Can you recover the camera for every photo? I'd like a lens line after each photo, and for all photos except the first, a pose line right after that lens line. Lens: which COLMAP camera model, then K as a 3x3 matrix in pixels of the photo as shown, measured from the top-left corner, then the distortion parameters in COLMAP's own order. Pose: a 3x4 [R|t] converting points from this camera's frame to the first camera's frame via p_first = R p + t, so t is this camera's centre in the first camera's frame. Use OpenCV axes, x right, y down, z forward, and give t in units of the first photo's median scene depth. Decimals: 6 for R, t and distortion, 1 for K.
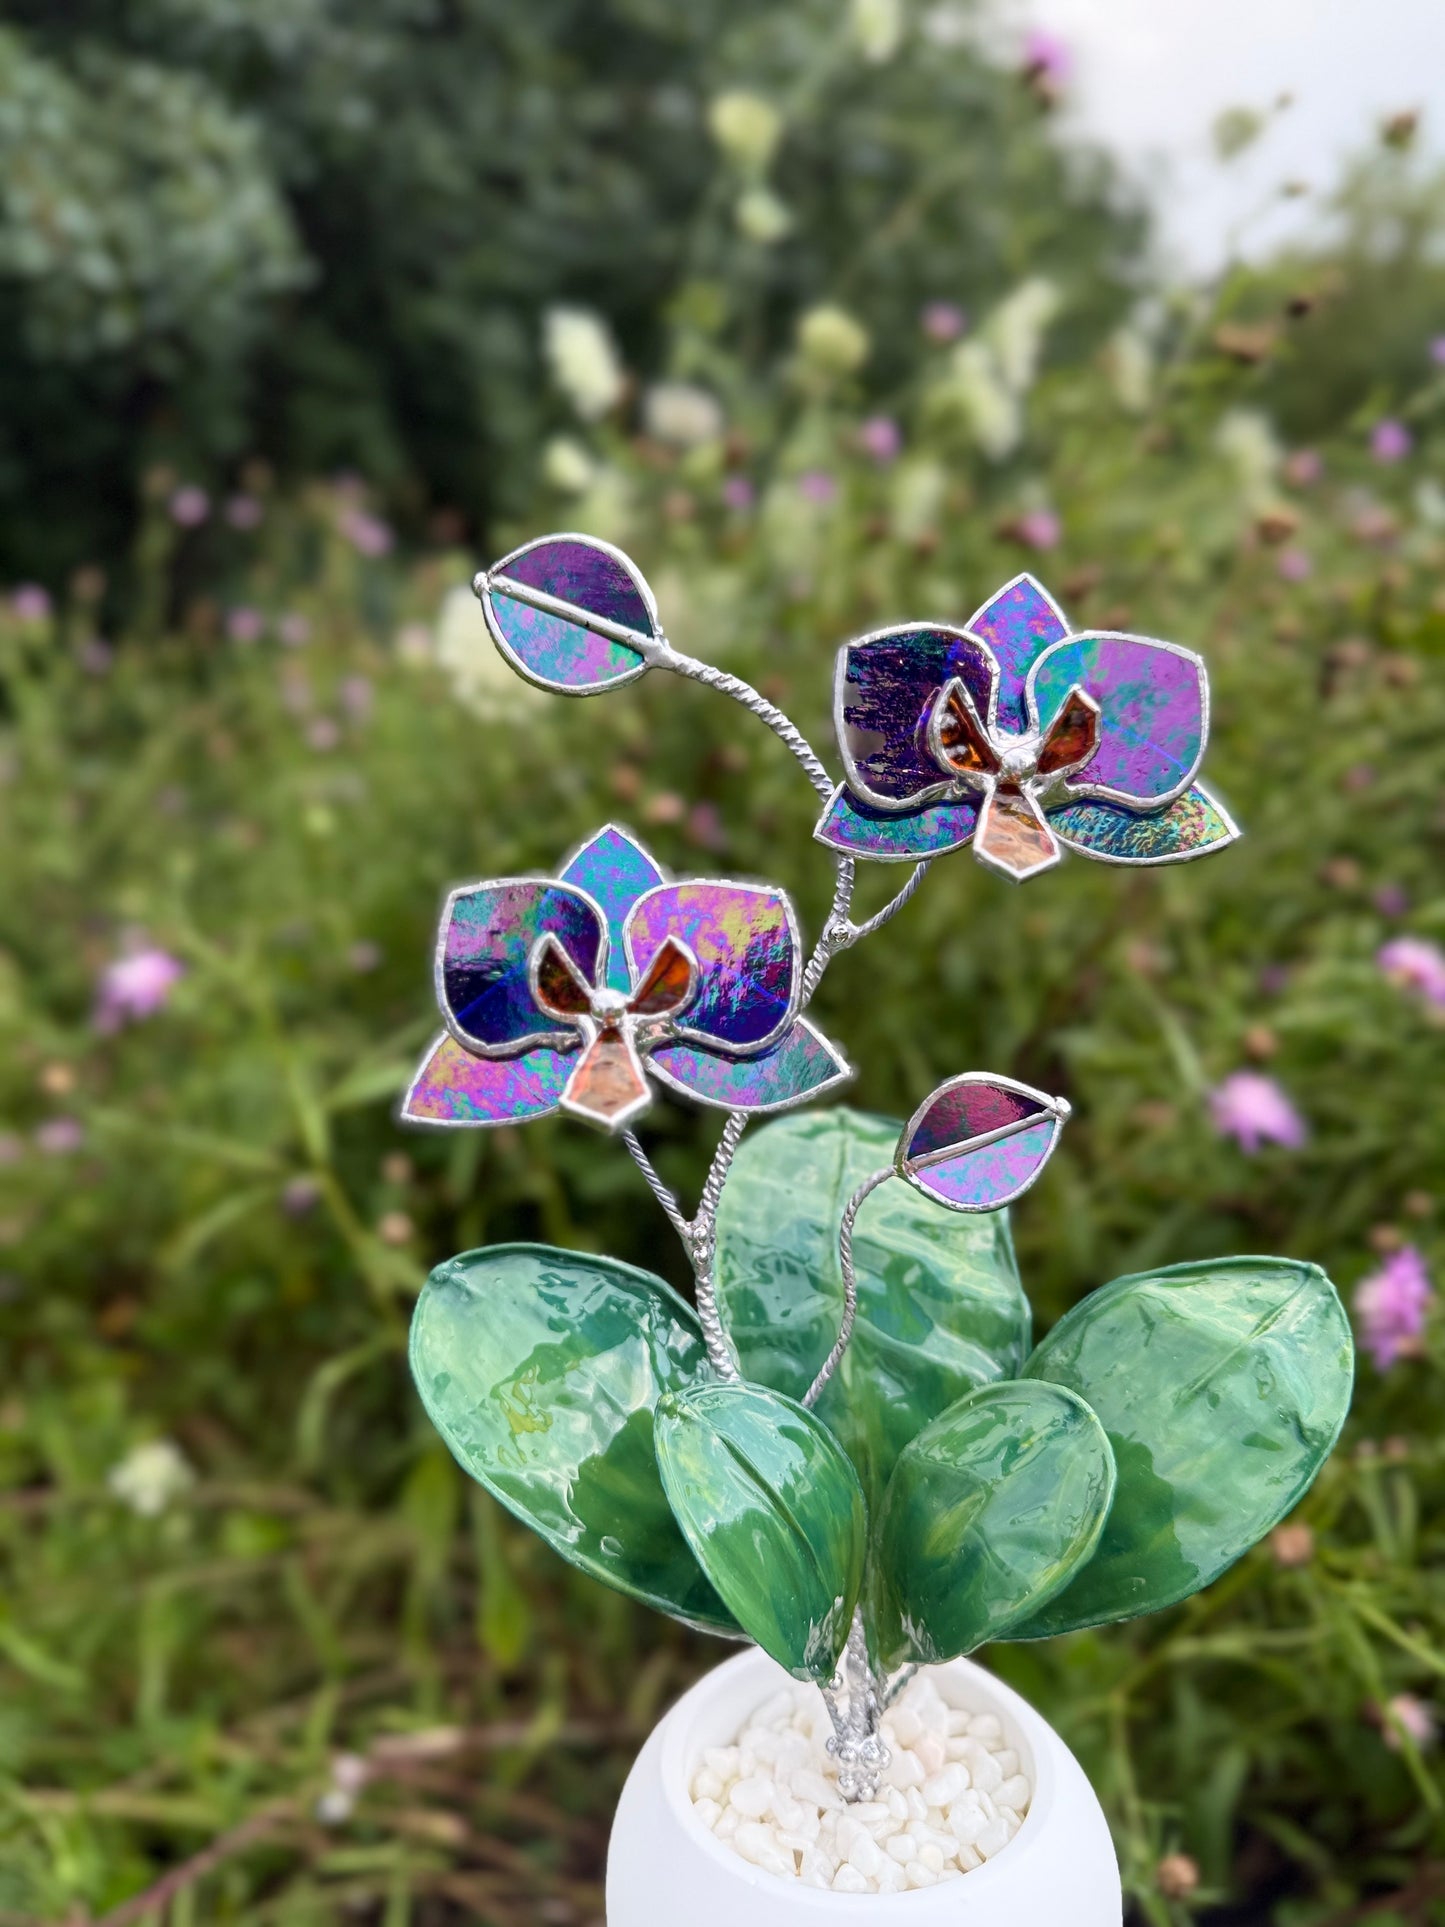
lens RADIAL K [[1368.3, 0, 719.2], [0, 1368.3, 969.4], [0, 0, 1]] dist [0.080286, -0.233507]
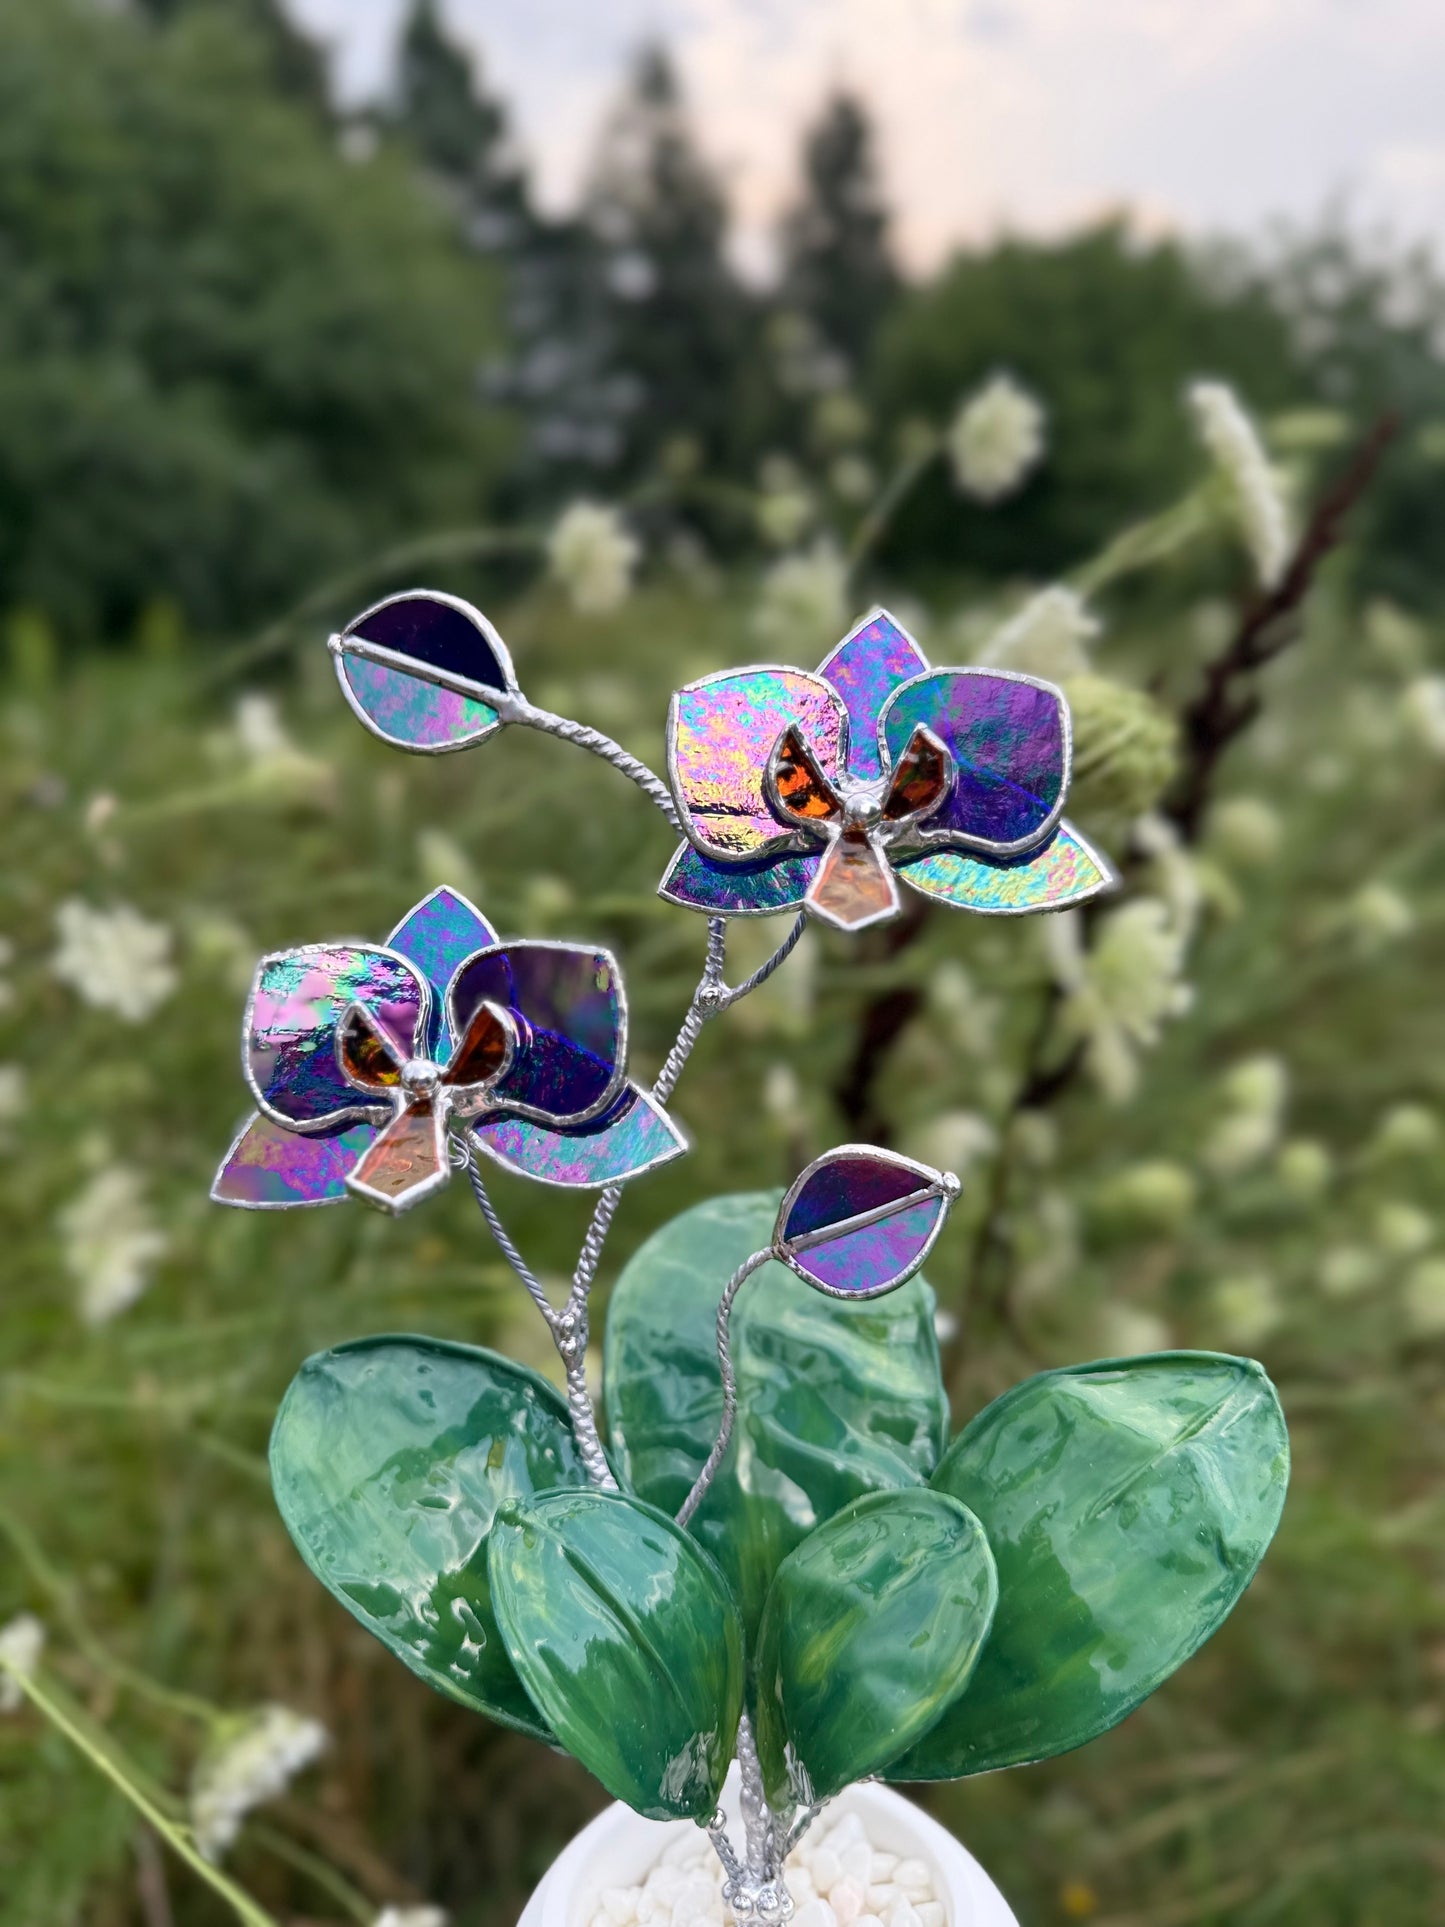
lens RADIAL K [[1397.7, 0, 727.7], [0, 1397.7, 961.5], [0, 0, 1]] dist [0.045807, -0.159718]
pose [[0.995740, -0.020227, -0.089956, 0.194001], [0.014592, 0.997916, -0.062862, 0.009981], [0.091040, 0.061282, 0.993960, 0.055347]]
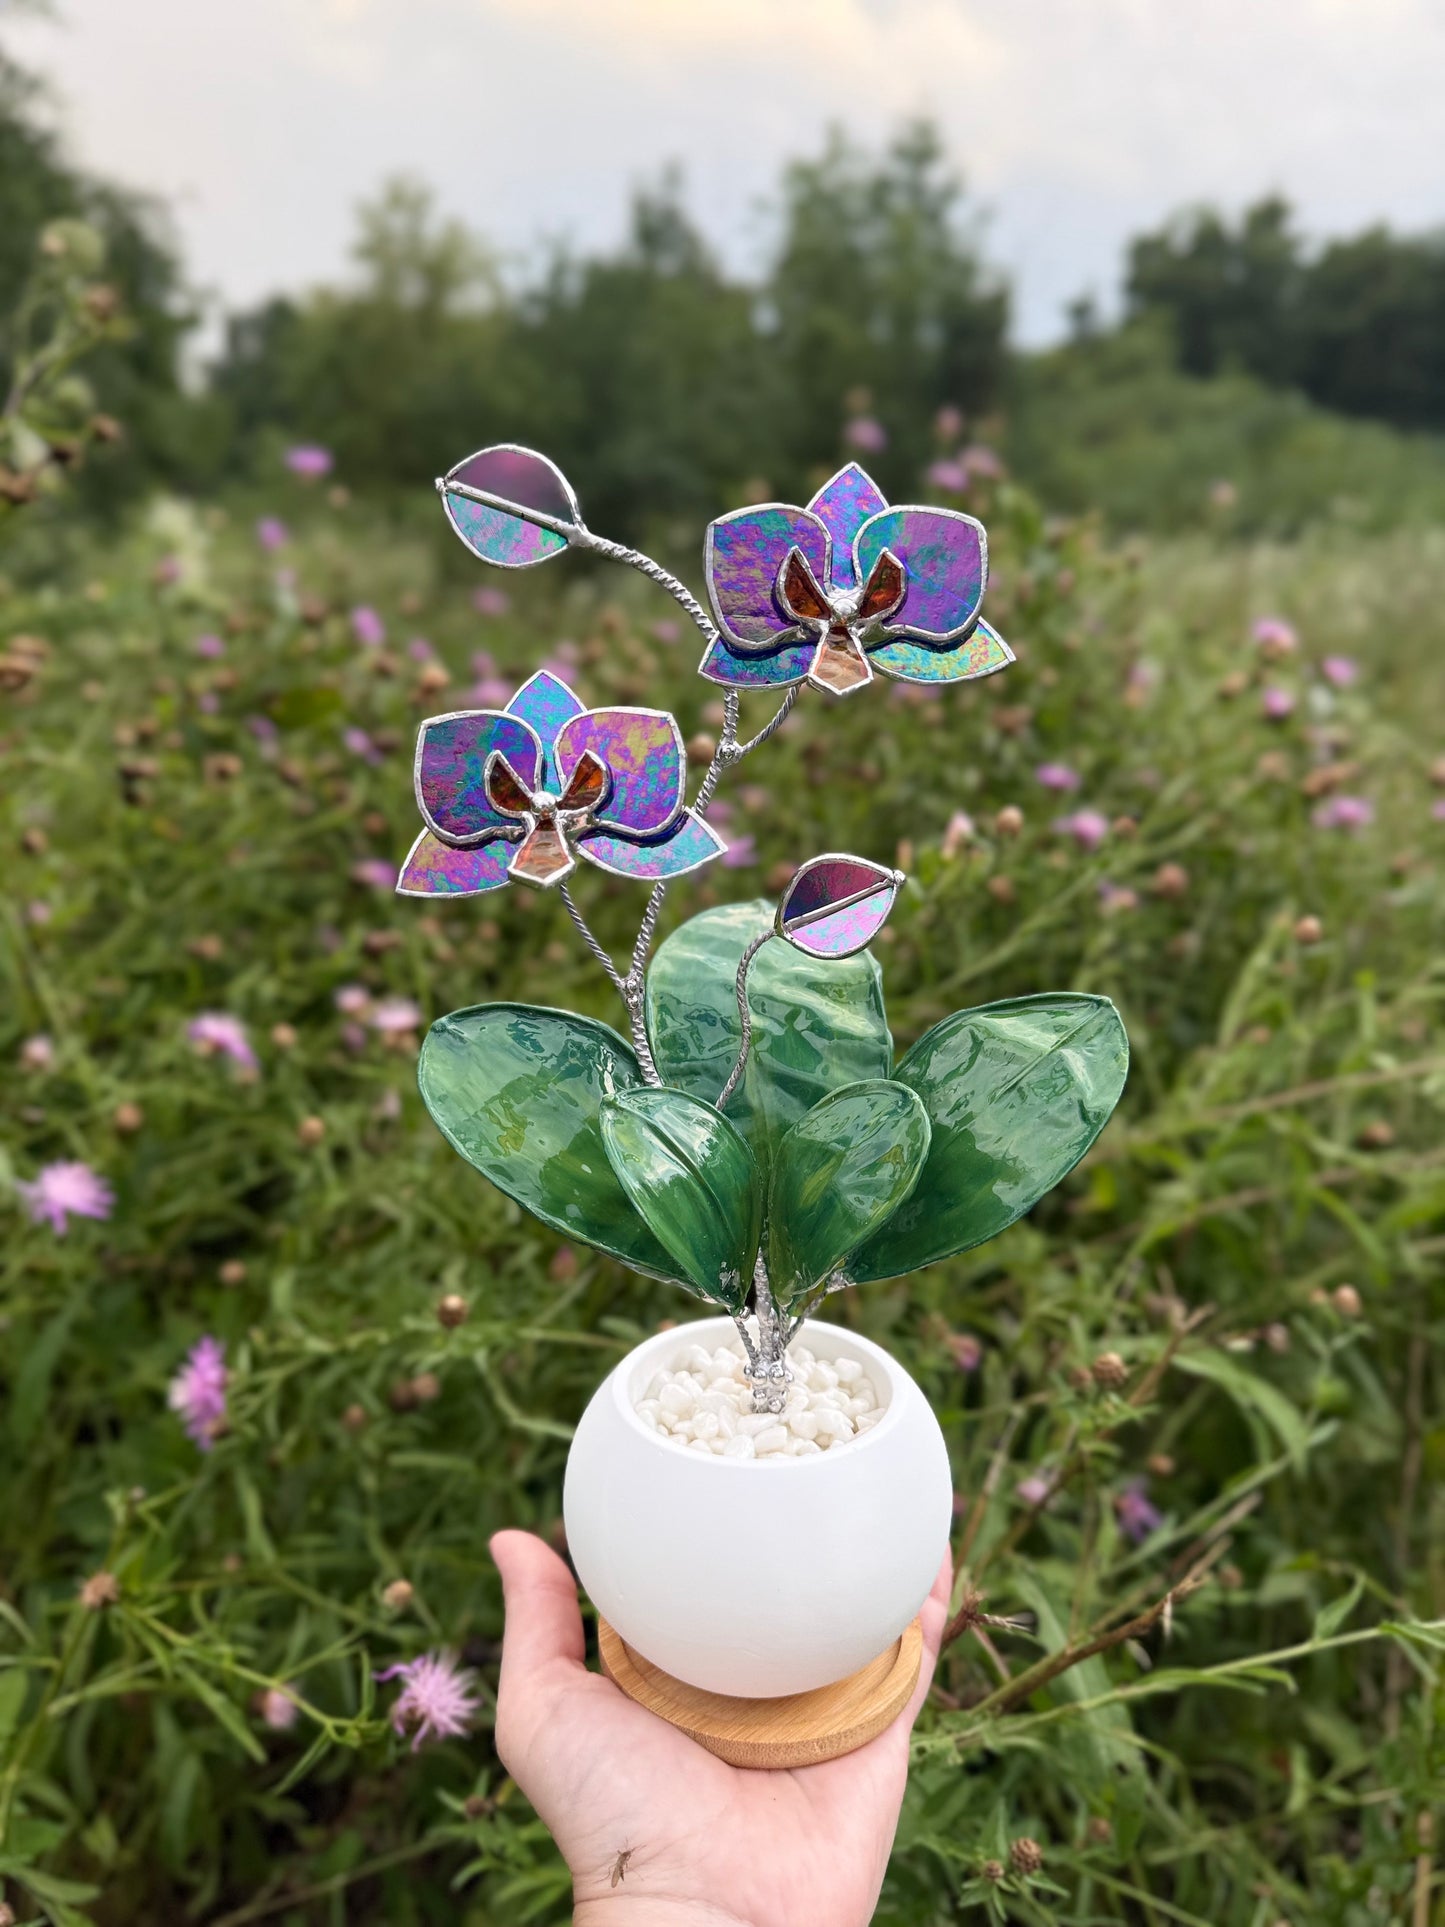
lens RADIAL K [[1368.3, 0, 719.2], [0, 1368.3, 969.4], [0, 0, 1]] dist [0.080286, -0.233507]
pose [[0.999127, -0.032968, -0.025658, 0.110371], [0.035006, 0.995892, 0.083506, 0.074172], [0.022800, -0.084332, 0.996177, -0.329098]]
